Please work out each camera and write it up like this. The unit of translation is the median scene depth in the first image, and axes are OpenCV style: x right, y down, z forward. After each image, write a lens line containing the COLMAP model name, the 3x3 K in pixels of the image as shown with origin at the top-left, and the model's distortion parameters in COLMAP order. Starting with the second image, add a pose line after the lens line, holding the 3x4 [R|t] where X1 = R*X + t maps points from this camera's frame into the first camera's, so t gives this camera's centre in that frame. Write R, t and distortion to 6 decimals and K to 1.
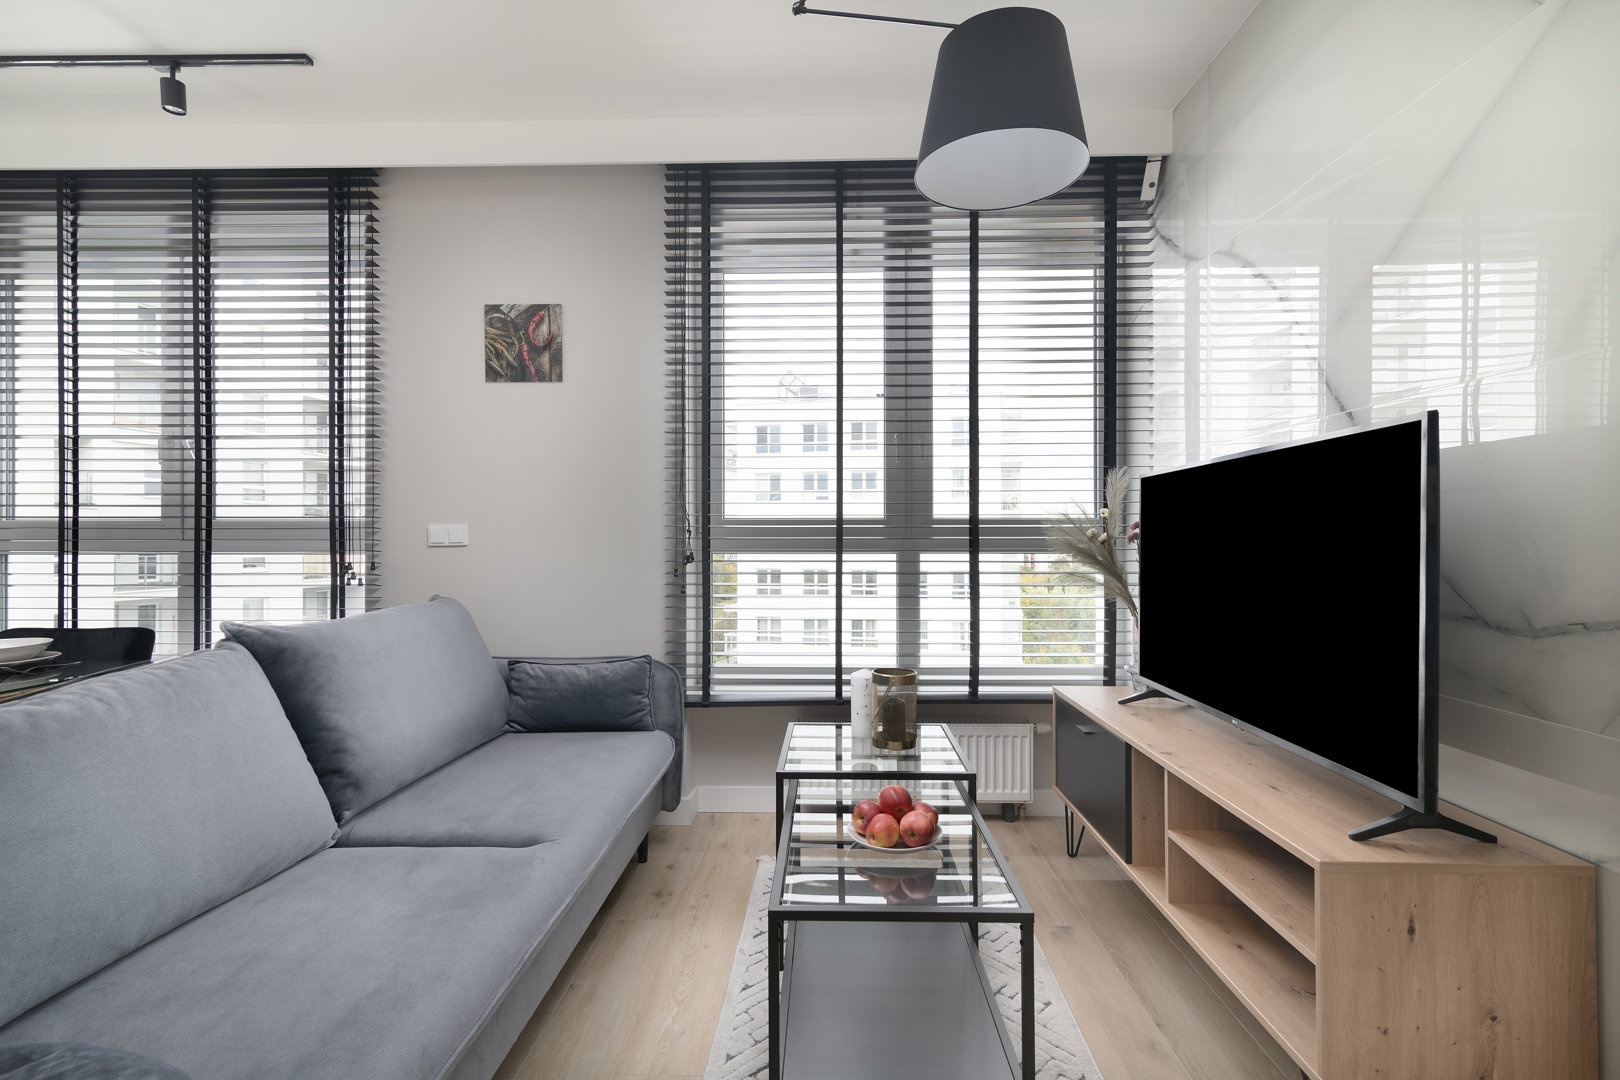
lens RADIAL K [[730.7, 0, 810.0], [0, 730.7, 540.0], [0, 0, 1]] dist [0.000931, -0.000164]
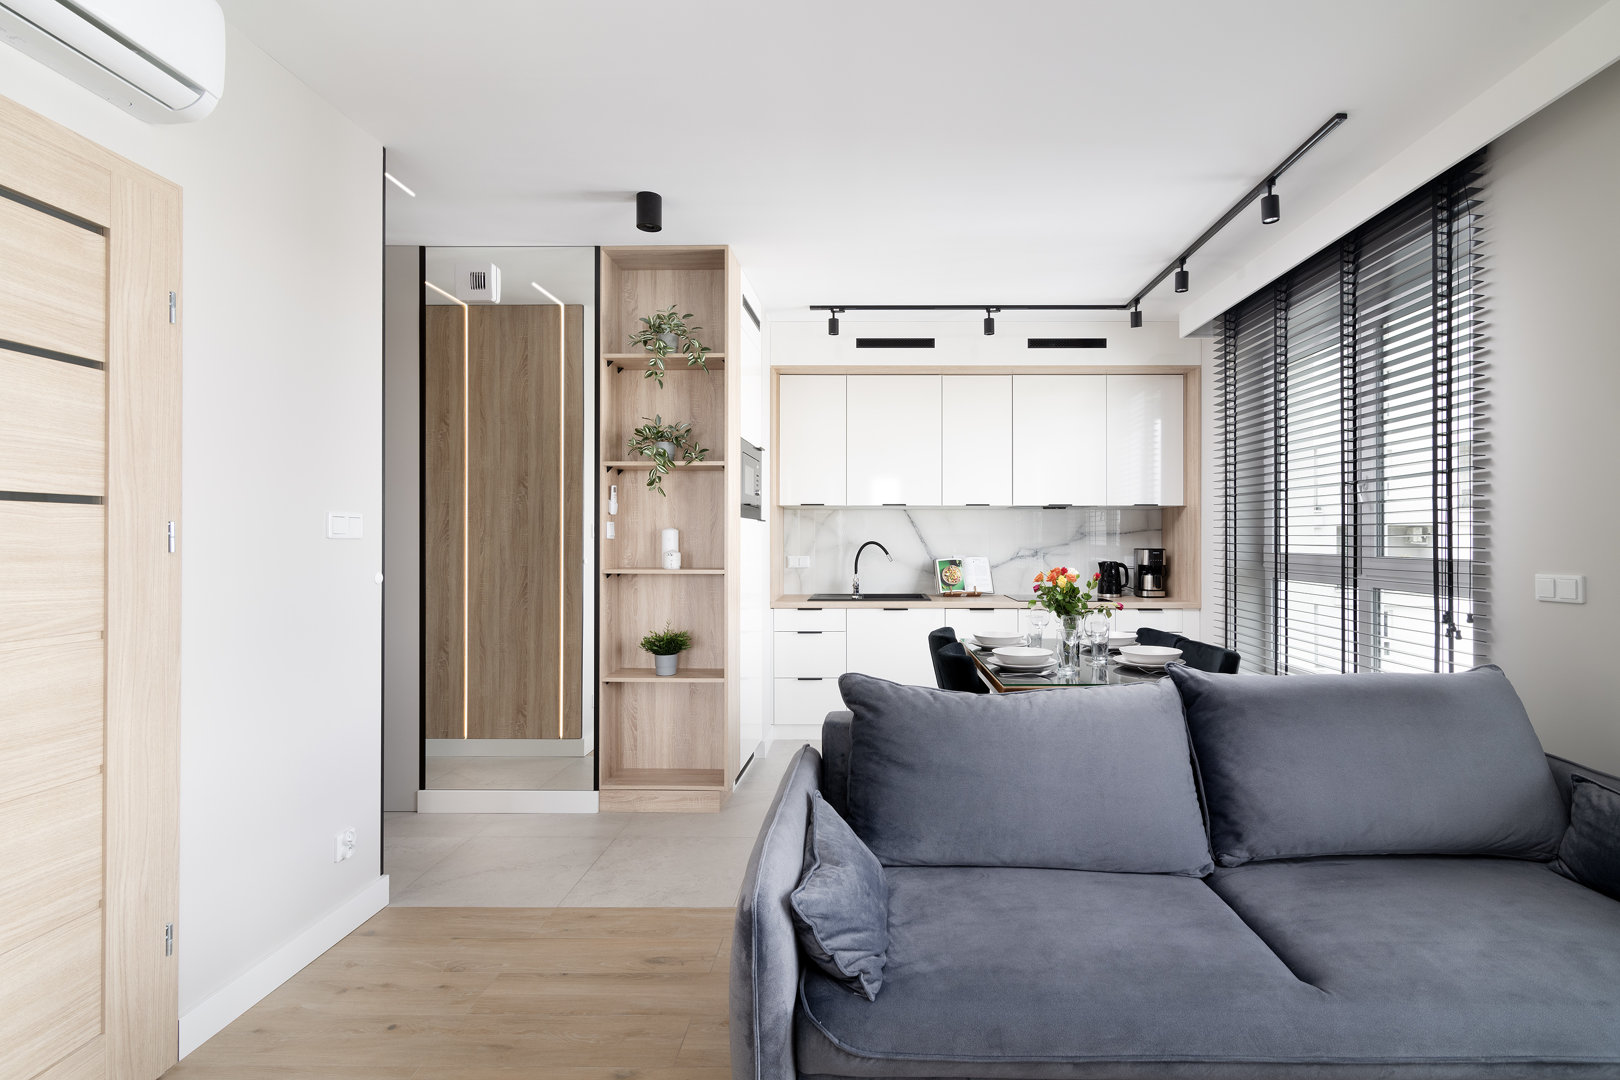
lens RADIAL K [[751.0, 0, 869.8], [0, 751.0, 532.1], [0, 0, 1]] dist [-0.000316, -0.000053]
pose [[0.022351, -0.006450, -0.999729, 0.338091], [0.001030, 0.999979, -0.006429, -0.073110], [0.999750, -0.000886, 0.022357, 0.318054]]
